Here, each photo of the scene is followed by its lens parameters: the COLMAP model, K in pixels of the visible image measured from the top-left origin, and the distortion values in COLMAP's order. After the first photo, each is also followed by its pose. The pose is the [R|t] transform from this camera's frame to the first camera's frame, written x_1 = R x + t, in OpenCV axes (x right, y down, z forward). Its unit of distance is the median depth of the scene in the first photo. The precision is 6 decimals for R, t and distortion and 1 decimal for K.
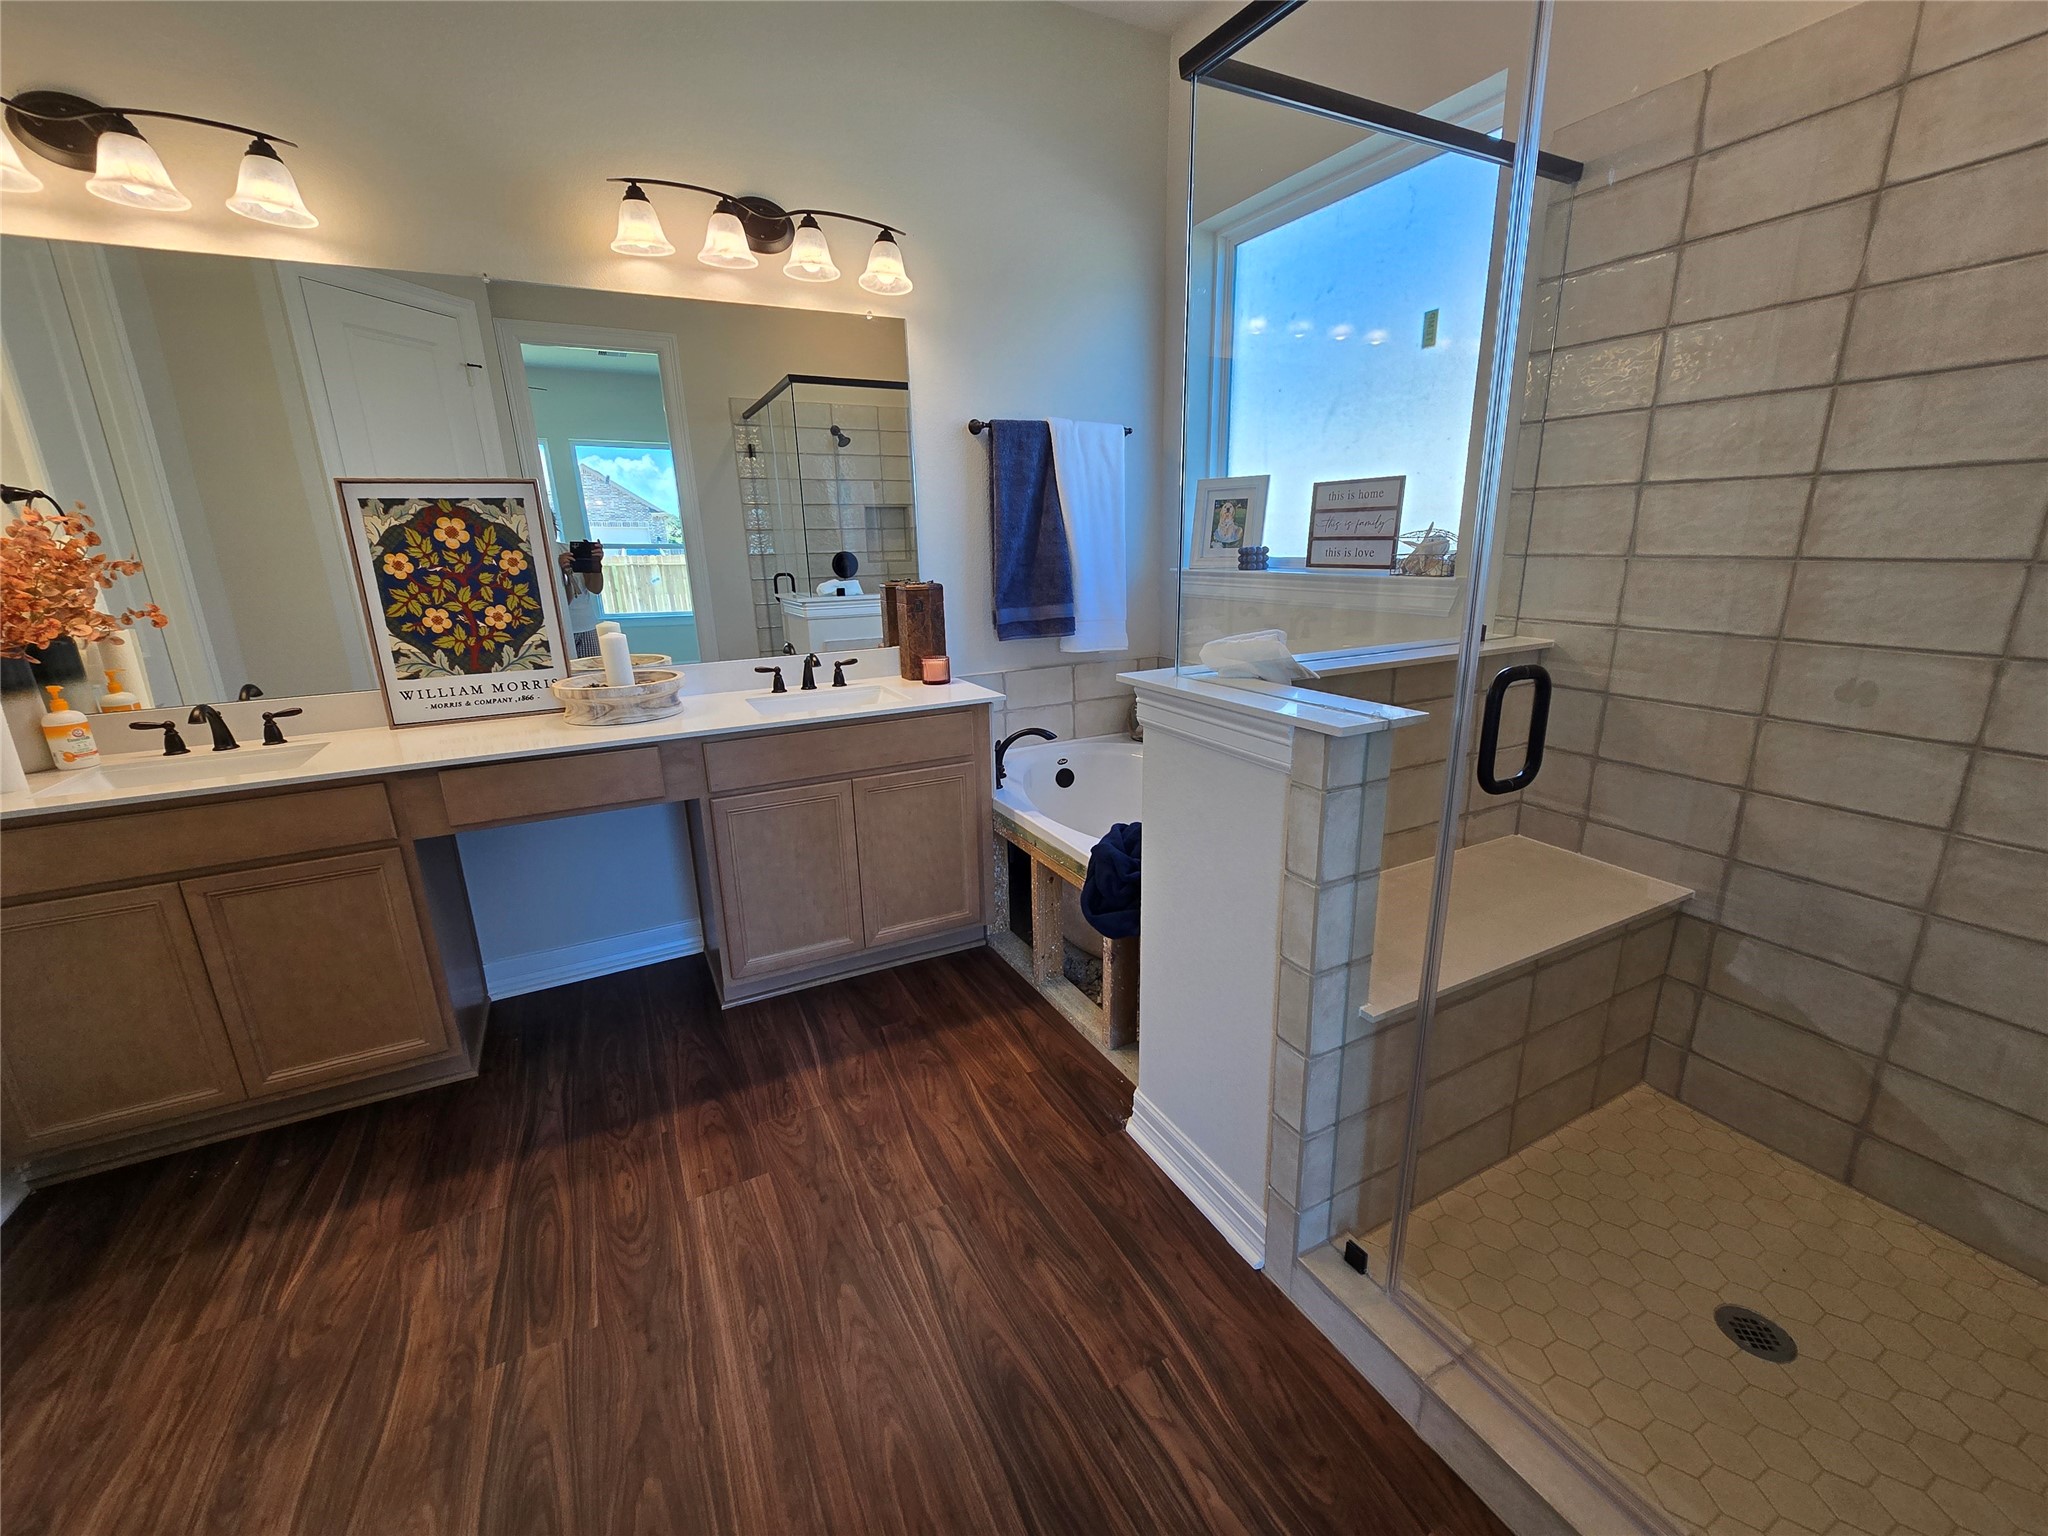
lens RADIAL K [[845.5, 0, 1022.1], [0, 845.5, 773.2], [0, 0, 1]] dist [-0.001625, 0.000288]
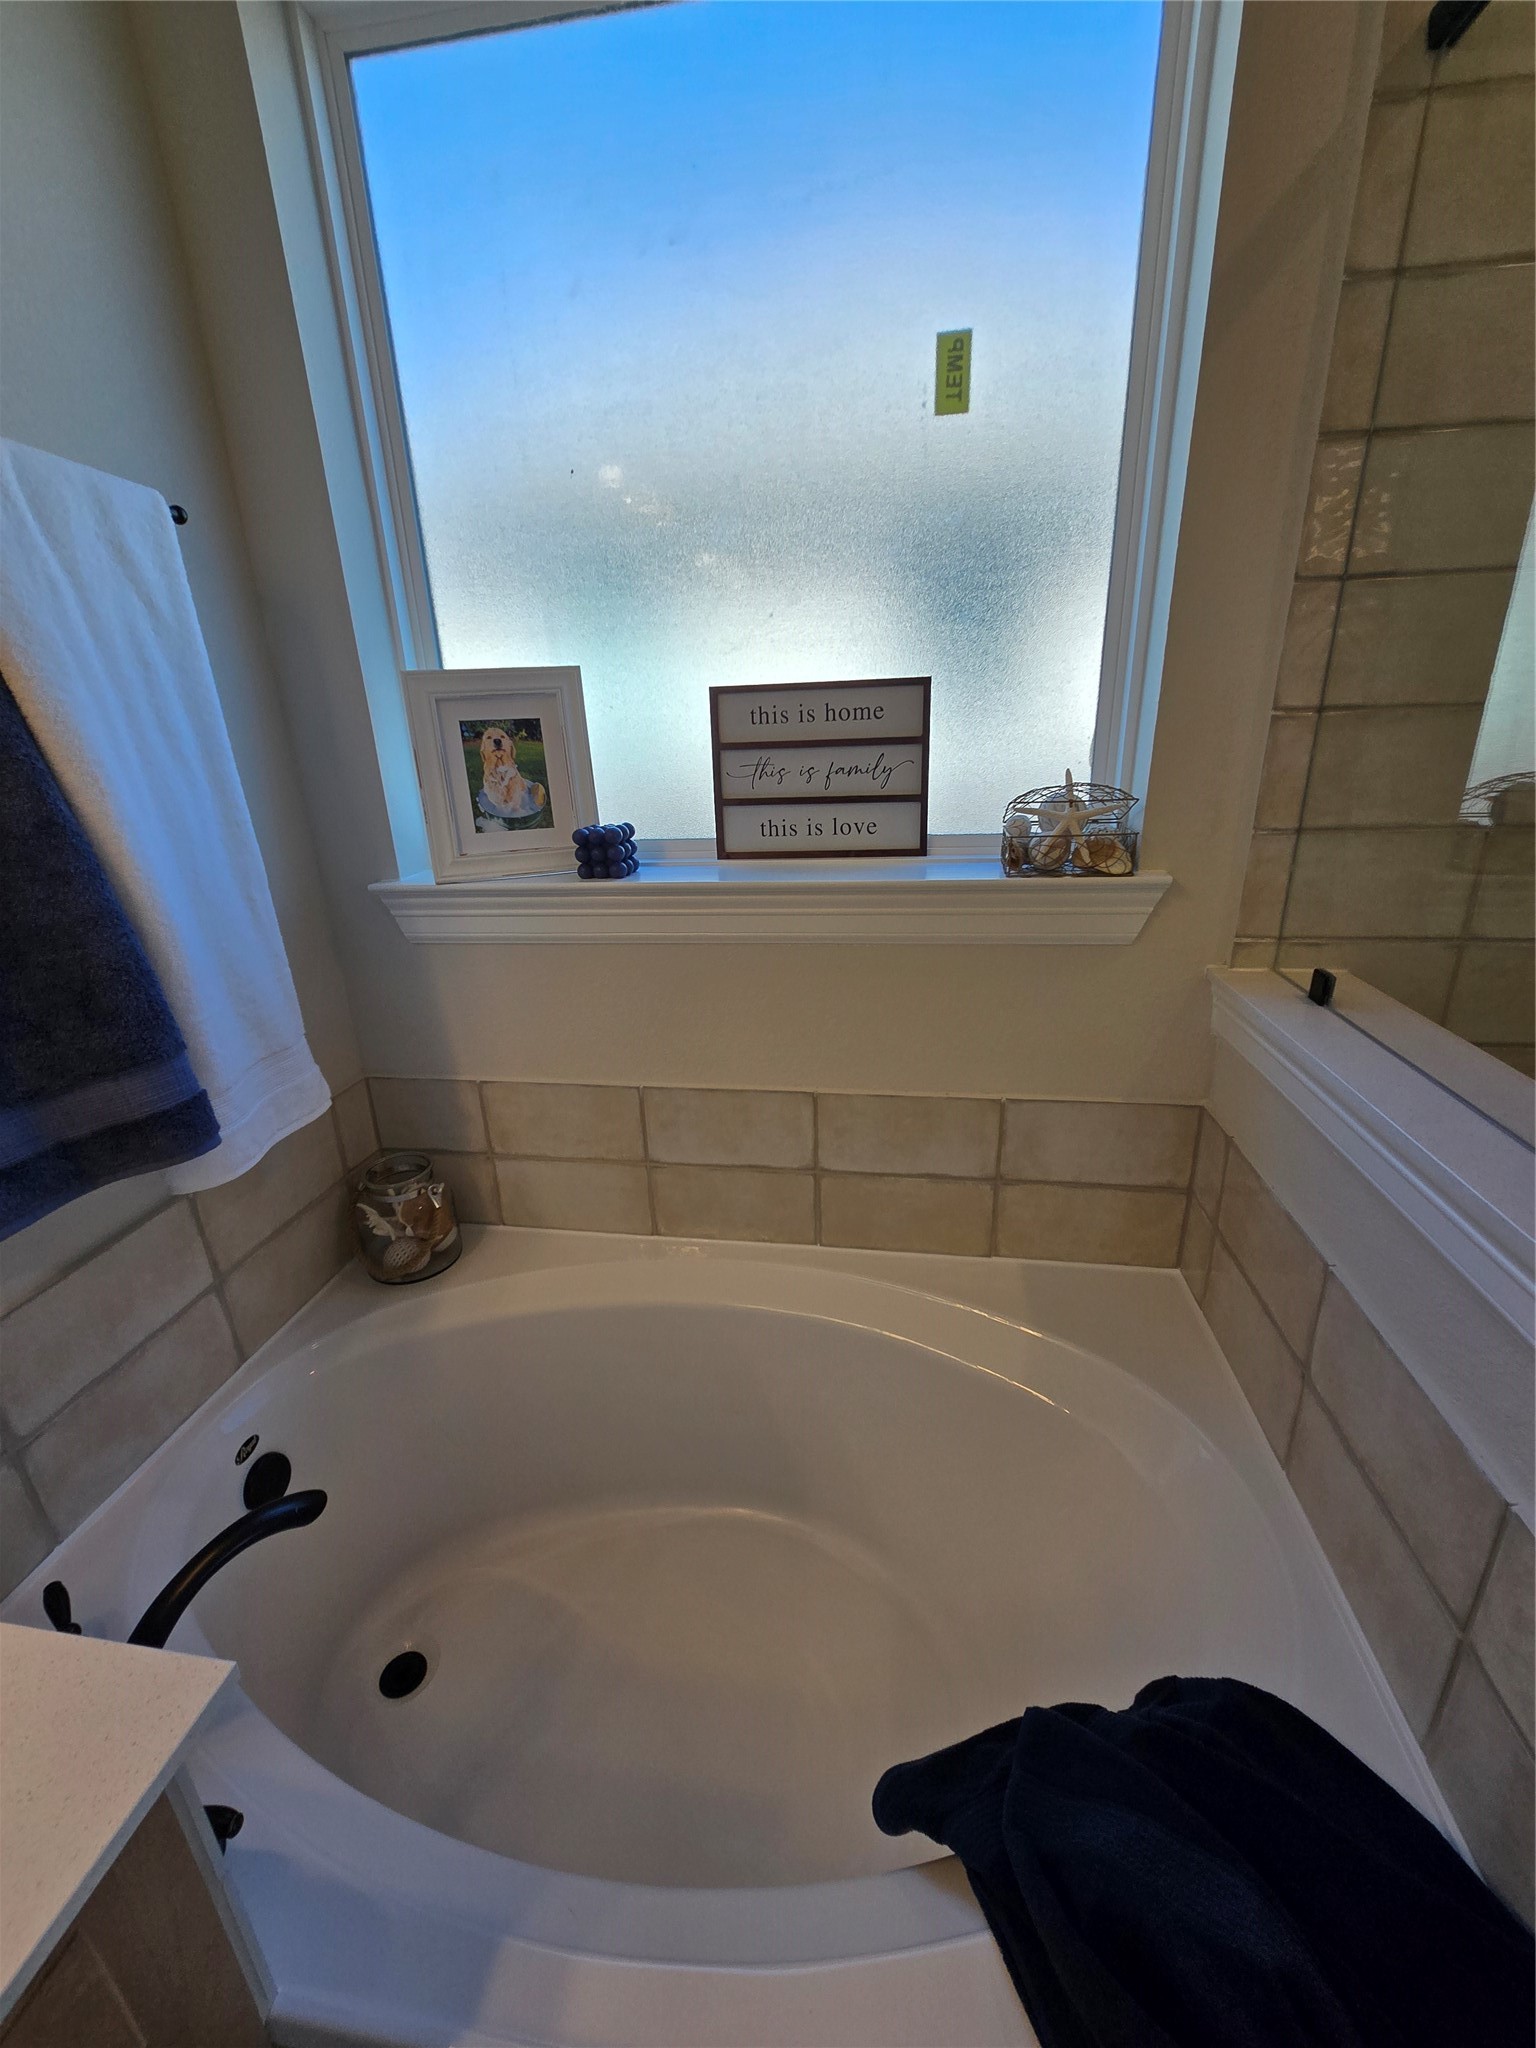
lens RADIAL K [[837.2, 0, 770.1], [0, 837.2, 1031.9], [0, 0, 1]] dist [-0.003213, 0.000845]
pose [[0.592362, -0.275671, 0.757042, -0.070142], [0.240022, 0.957357, 0.160804, -0.319767], [-0.769088, 0.086452, 0.633269, 0.983387]]
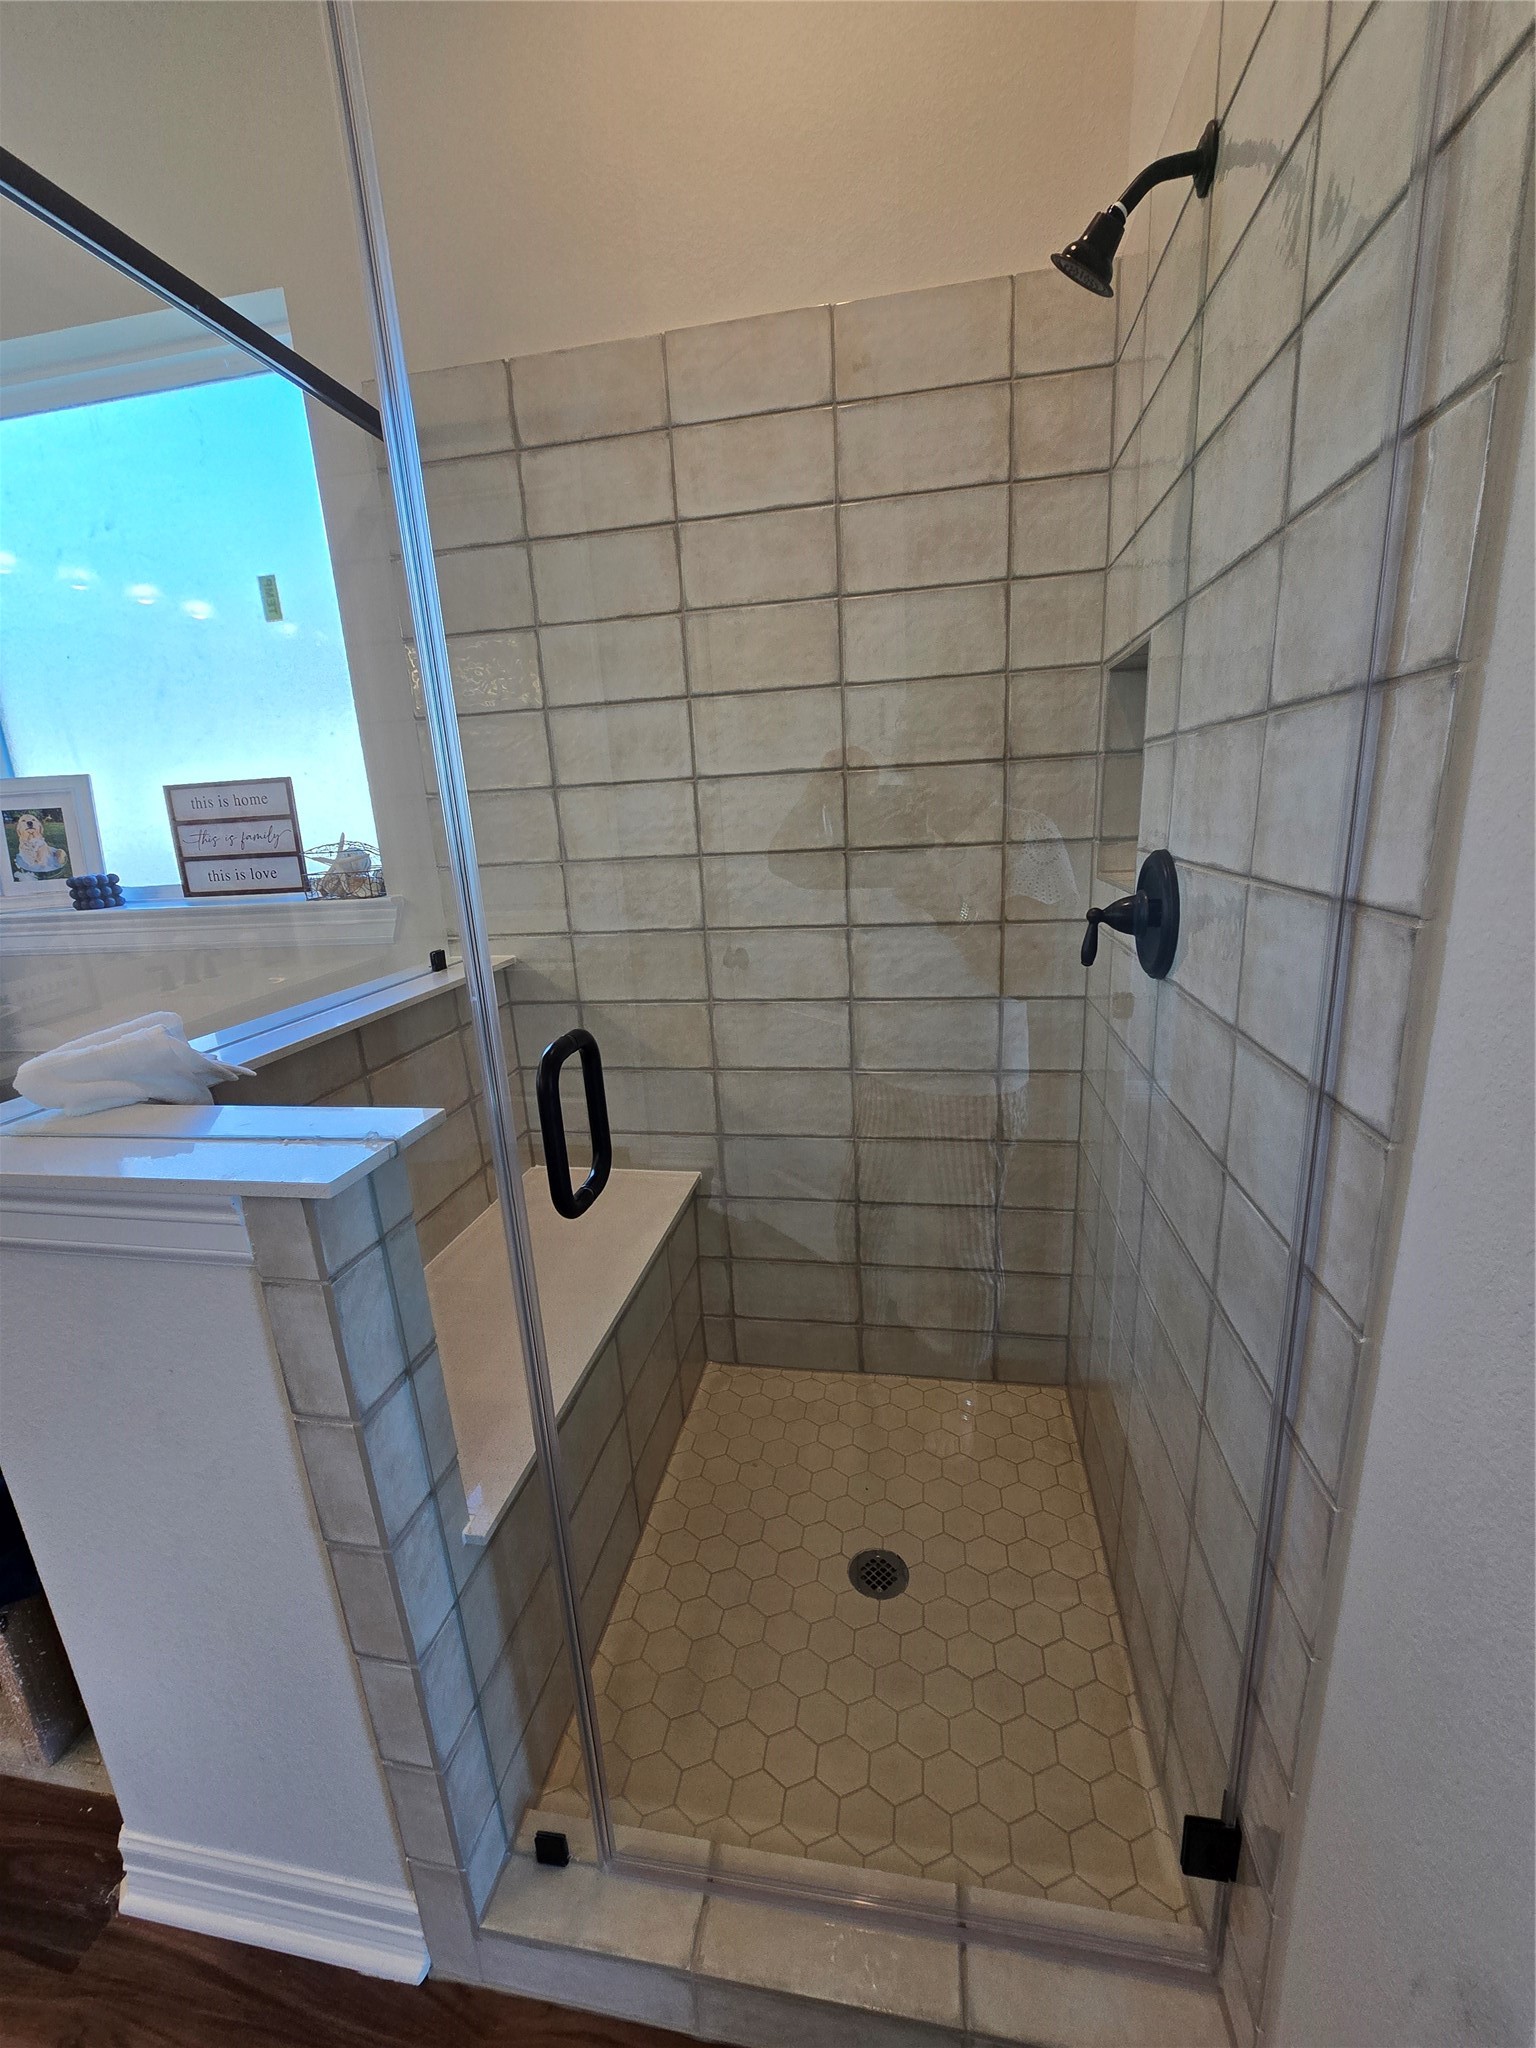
lens RADIAL K [[845.5, 0, 762.7], [0, 845.5, 1027.4], [0, 0, 1]] dist [-0.001625, 0.000288]
pose [[0.613502, -0.213980, 0.760150, 0.084501], [0.255060, 0.964690, 0.065703, -0.076255], [-0.747369, 0.153575, 0.646417, 0.227771]]
